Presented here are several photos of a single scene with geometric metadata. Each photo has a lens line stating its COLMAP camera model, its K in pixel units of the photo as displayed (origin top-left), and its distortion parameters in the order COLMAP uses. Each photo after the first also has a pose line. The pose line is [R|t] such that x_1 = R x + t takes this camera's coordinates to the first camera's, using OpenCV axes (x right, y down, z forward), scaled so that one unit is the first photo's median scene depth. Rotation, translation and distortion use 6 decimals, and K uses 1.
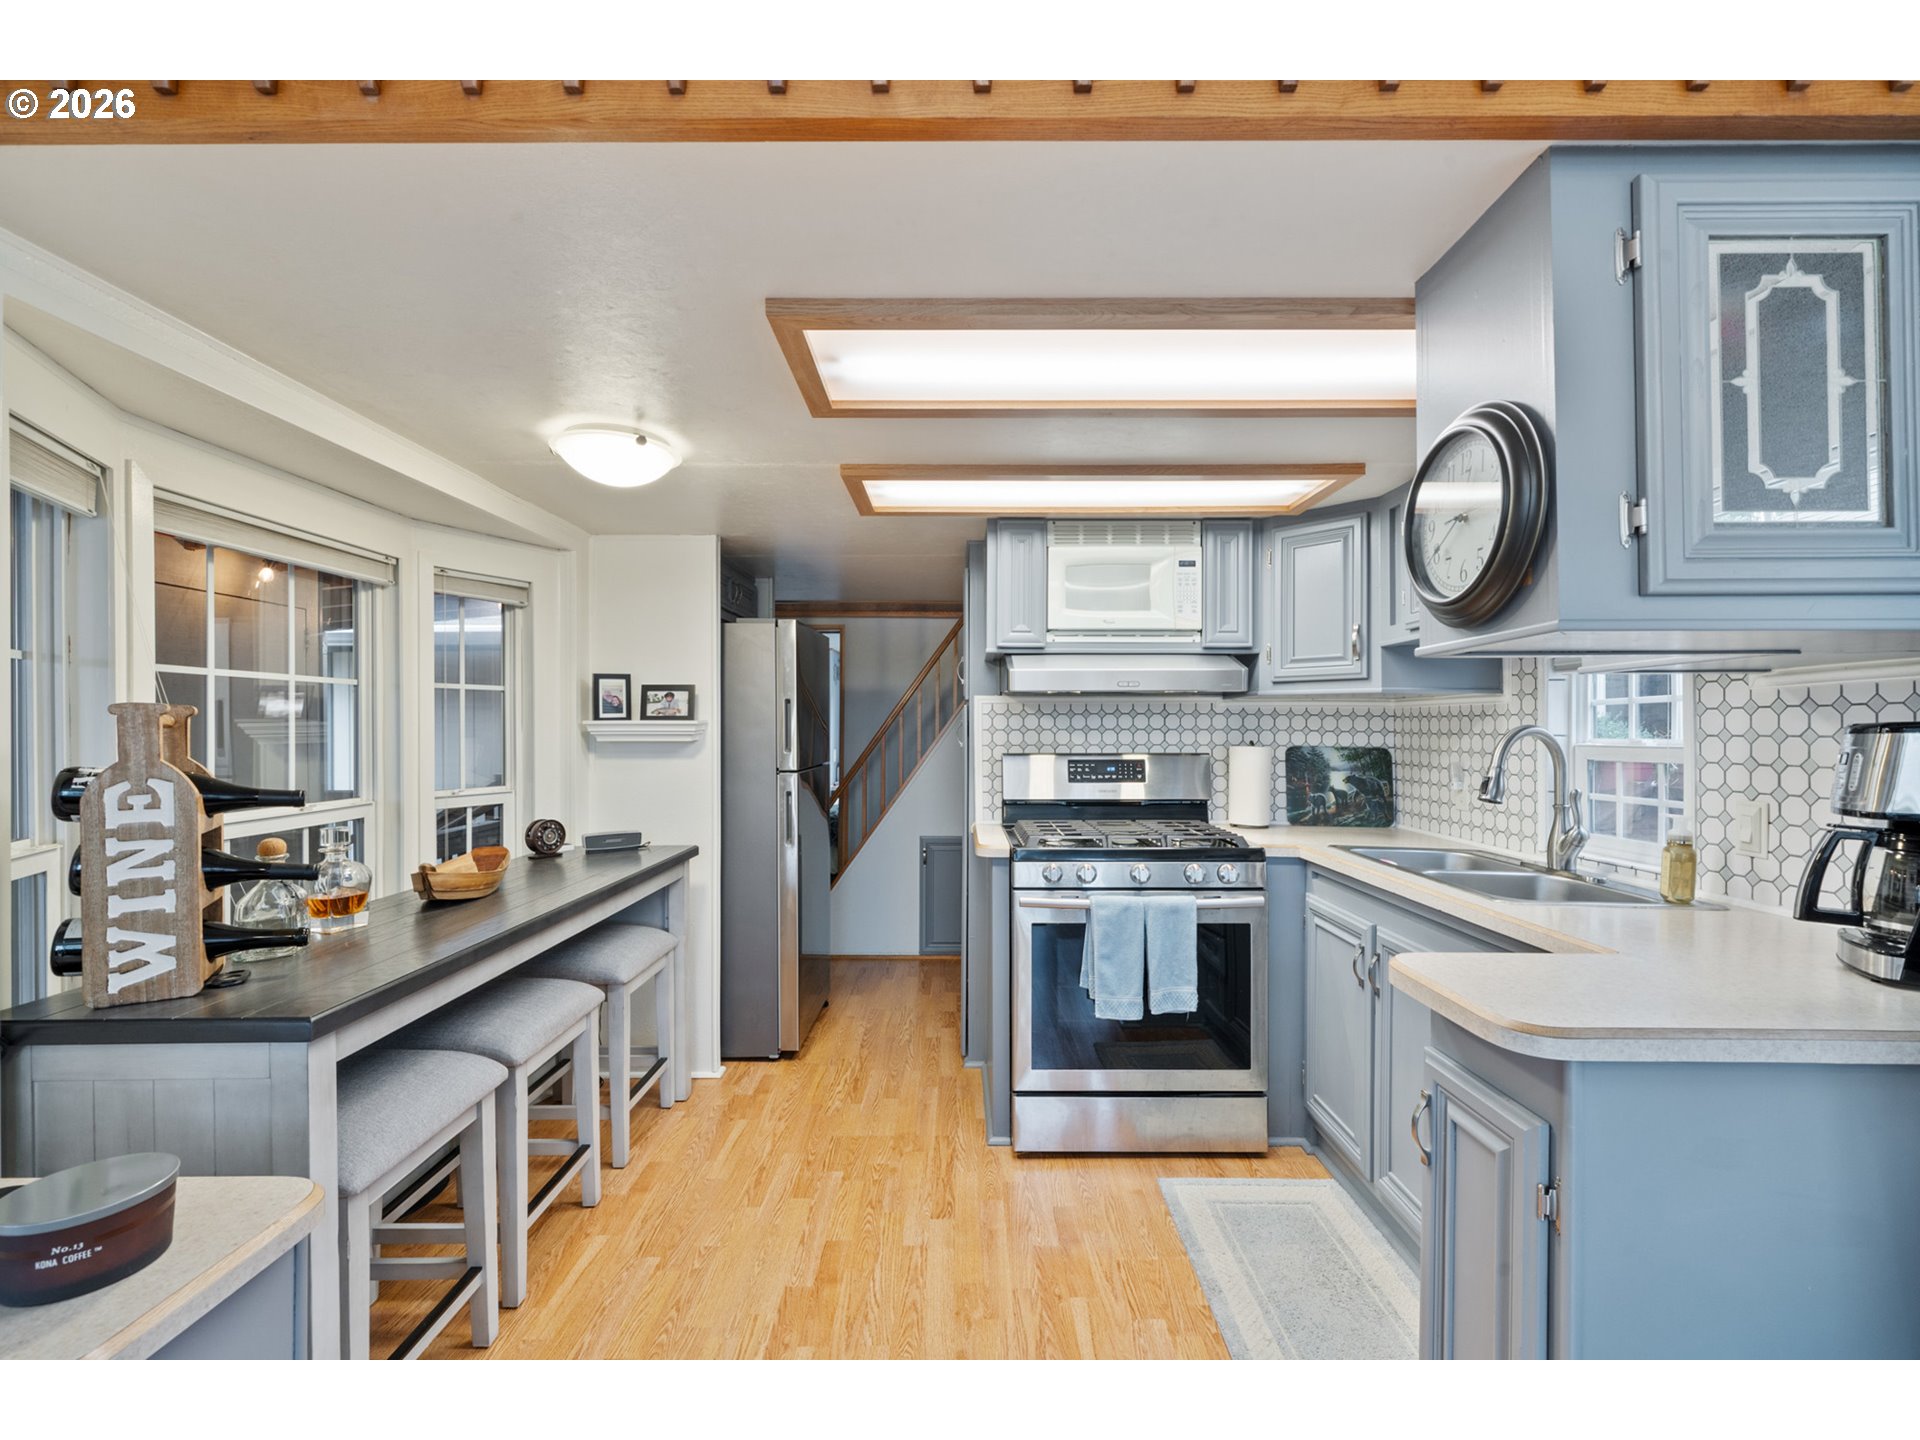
lens RADIAL K [[832.6, 0, 967.9], [0, 832.6, 728.0], [0, 0, 1]] dist [-0.002918, 0.000234]
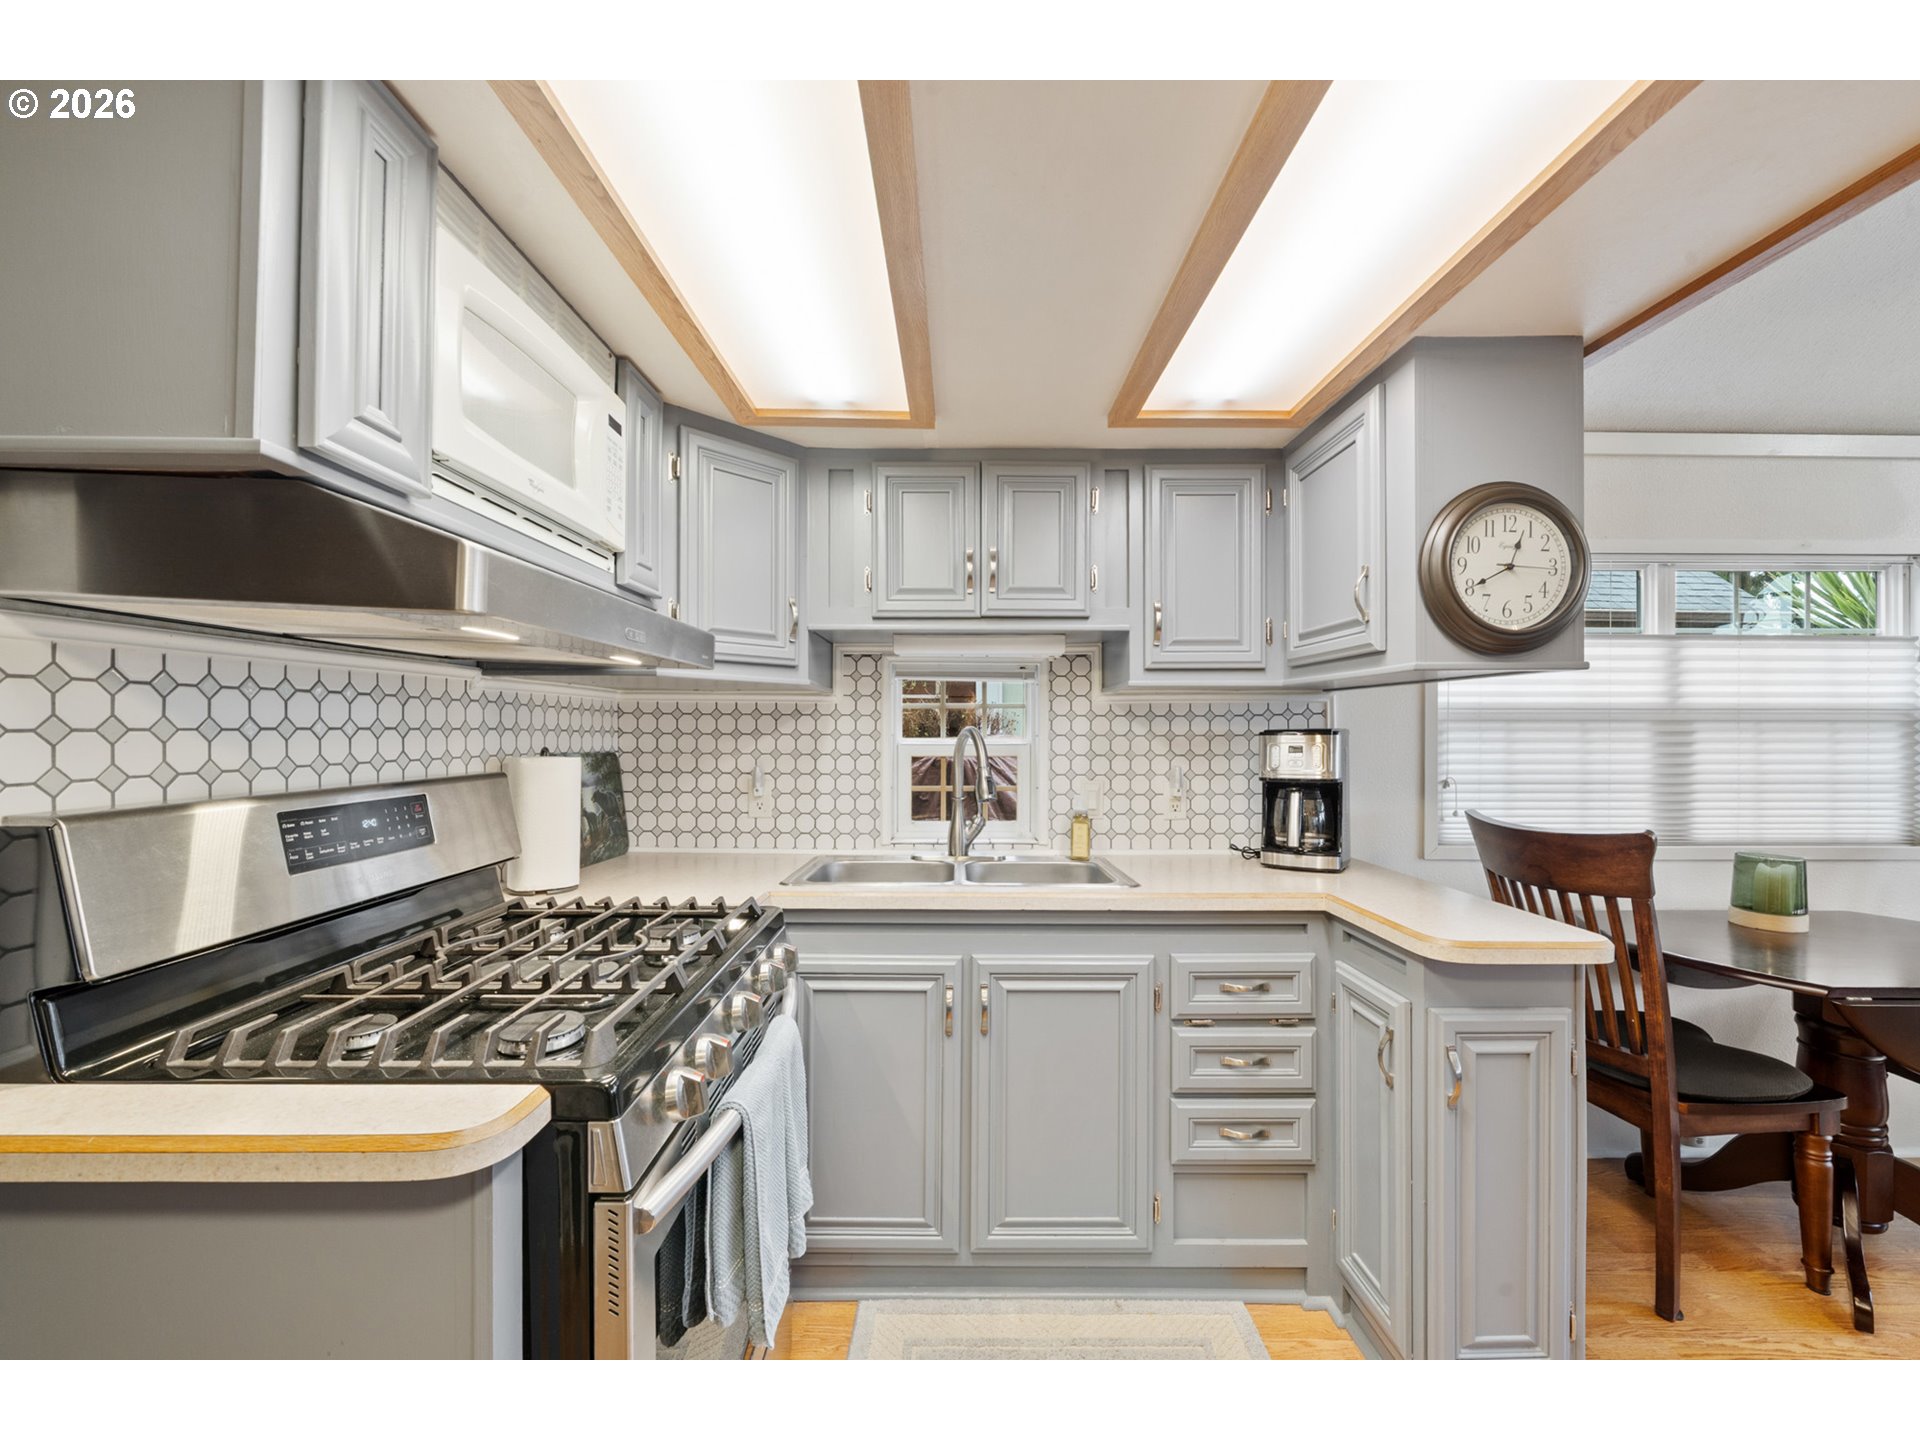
lens RADIAL K [[747.2, 0, 954.4], [0, 747.2, 732.9], [0, 0, 1]] dist [-0.006674, 0.000285]
pose [[0.004783, -0.006879, 0.999965, -0.220973], [-0.007633, 0.999947, 0.006915, -0.001419], [-0.999959, -0.007665, 0.004731, 0.766616]]
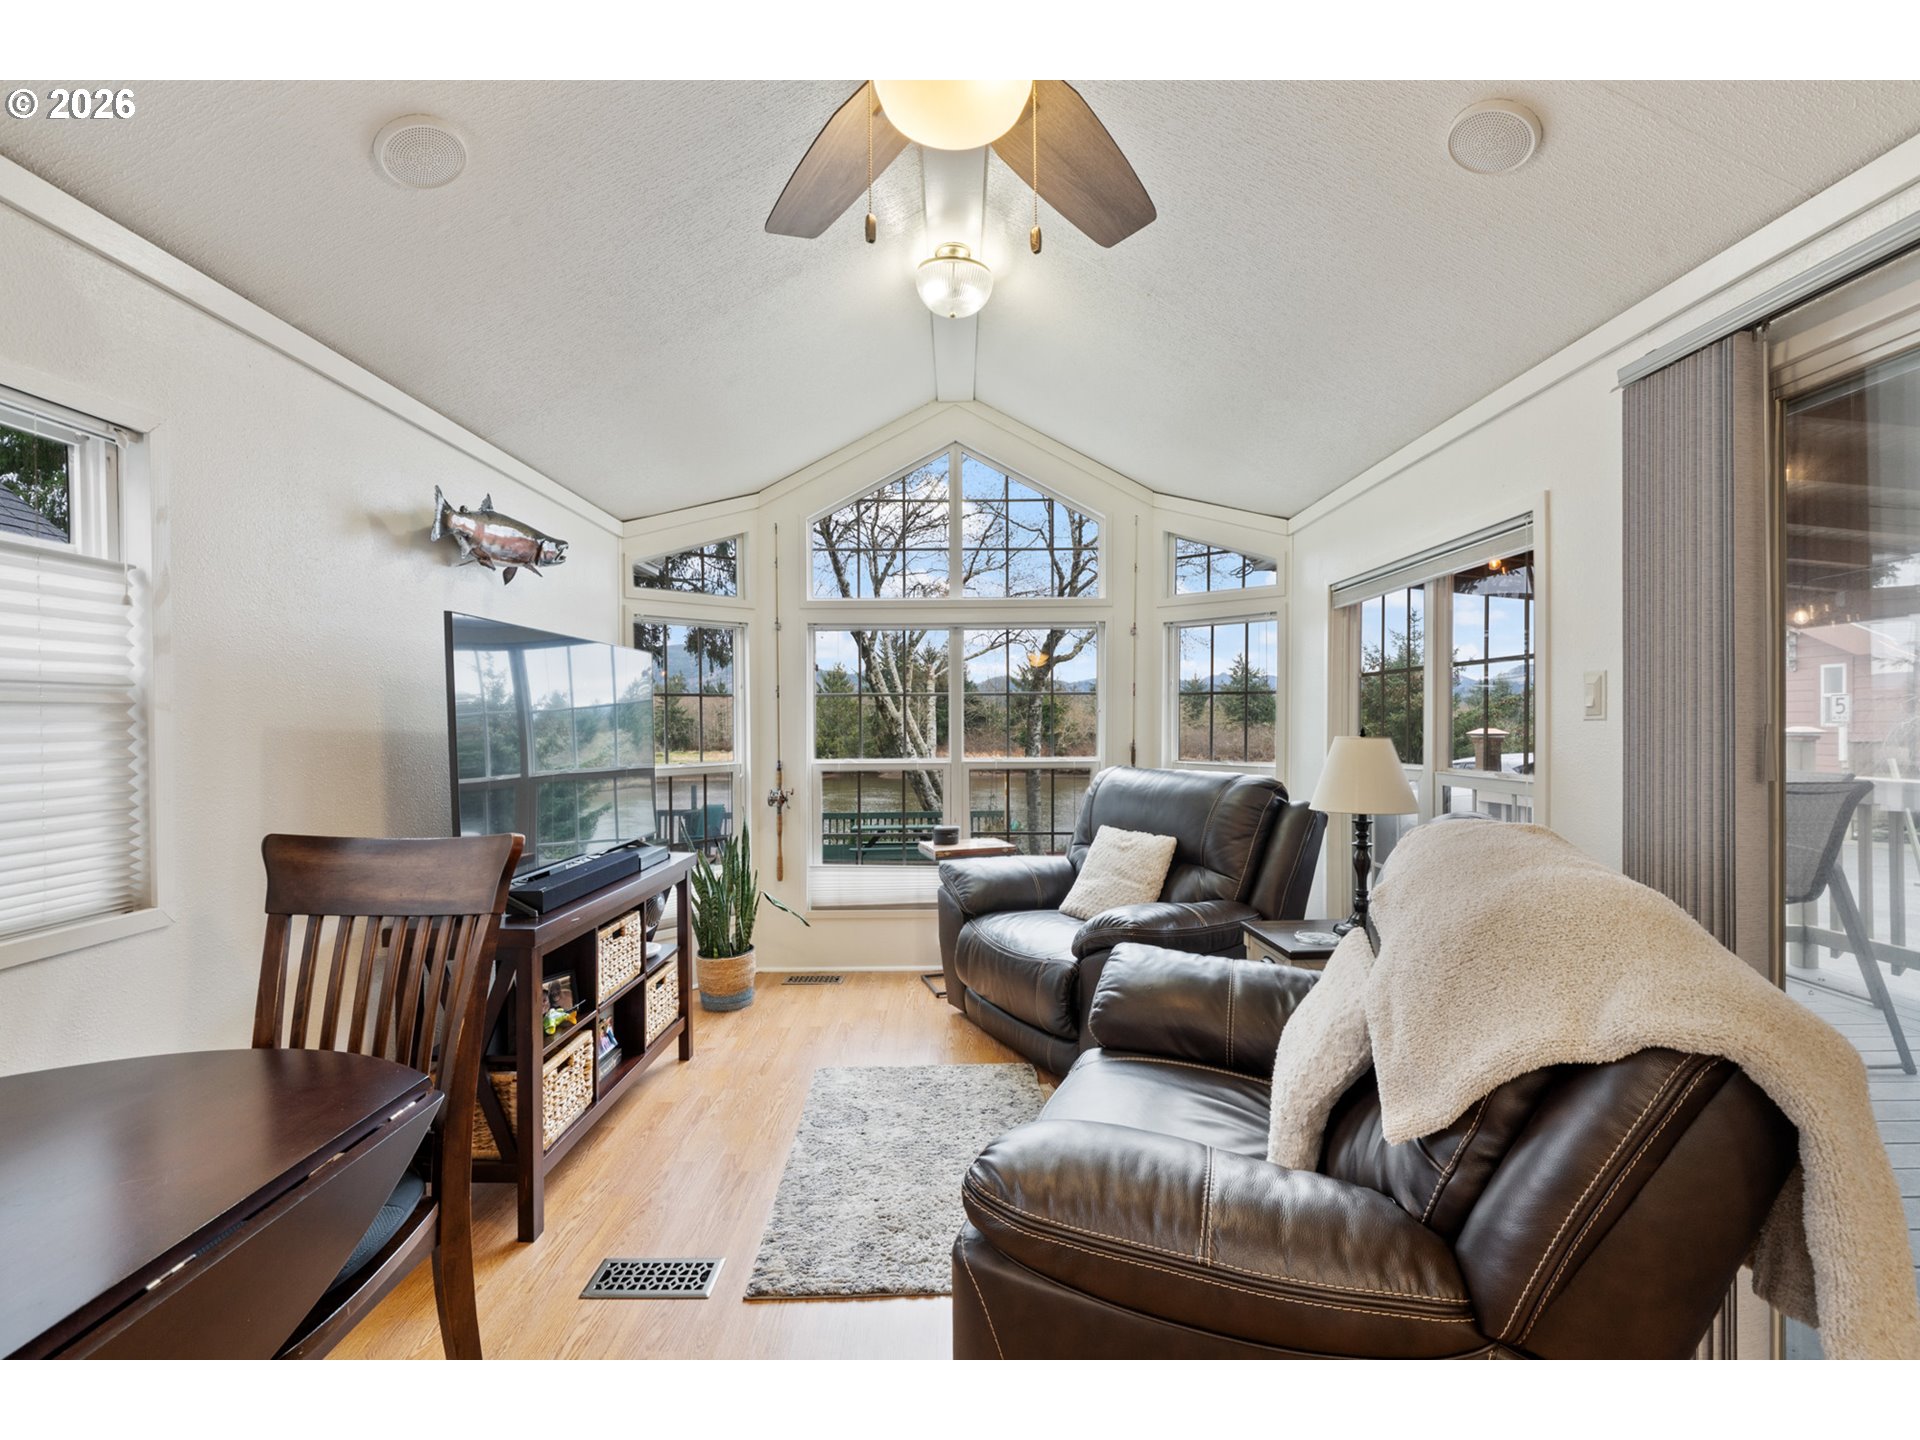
lens RADIAL K [[832.6, 0, 958.9], [0, 832.6, 722.0], [0, 0, 1]] dist [-0.002918, 0.000234]
pose [[-0.999969, 0.007865, 0.000043, 0.053897], [0.007865, 0.999969, -0.001060, -0.000480], [-0.000051, -0.001060, -0.999999, 0.252800]]
